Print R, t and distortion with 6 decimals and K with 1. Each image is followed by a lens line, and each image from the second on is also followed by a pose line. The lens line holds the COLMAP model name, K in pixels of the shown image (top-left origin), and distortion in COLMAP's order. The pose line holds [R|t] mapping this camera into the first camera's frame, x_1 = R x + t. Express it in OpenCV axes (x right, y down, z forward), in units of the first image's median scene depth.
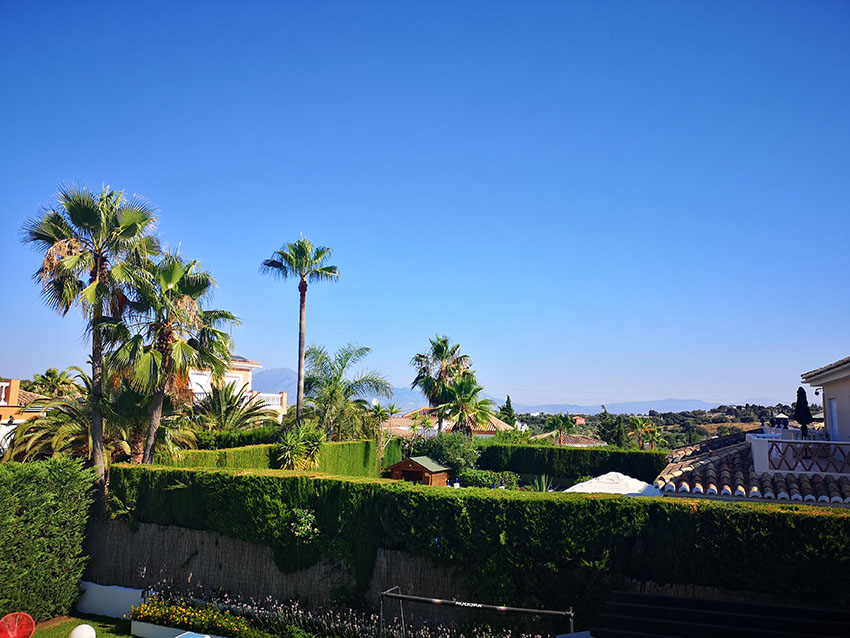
lens RADIAL K [[648.7, 0, 425.0], [0, 648.7, 319.0], [0, 0, 1]] dist [0.059854, -0.052437]
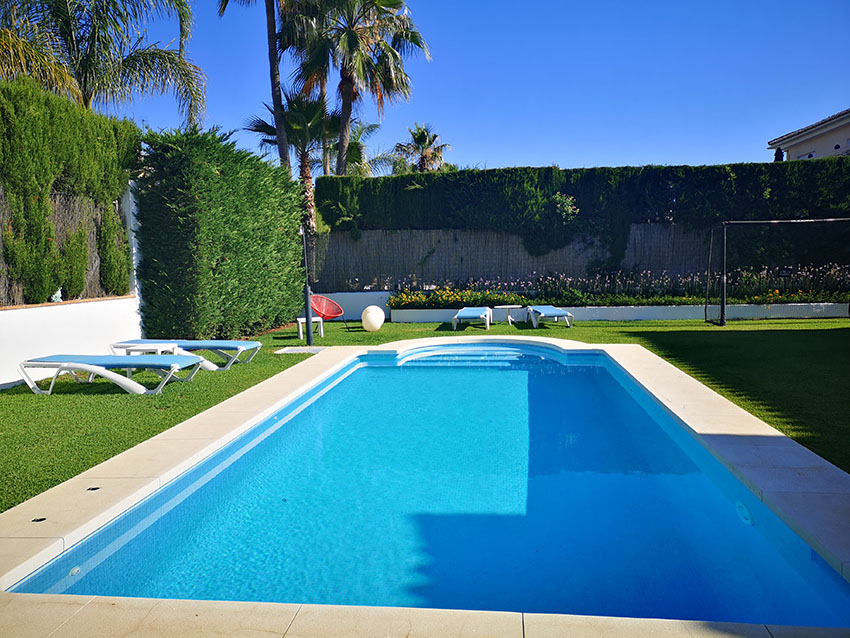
lens RADIAL K [[660.2, 0, 424.2], [0, 660.2, 314.7], [0, 0, 1]] dist [0.070926, -0.057313]
pose [[0.954259, -0.061451, 0.292597, -0.287454], [-0.001815, 0.977441, 0.211202, 0.098312], [-0.298975, -0.202072, 0.932620, -0.003097]]
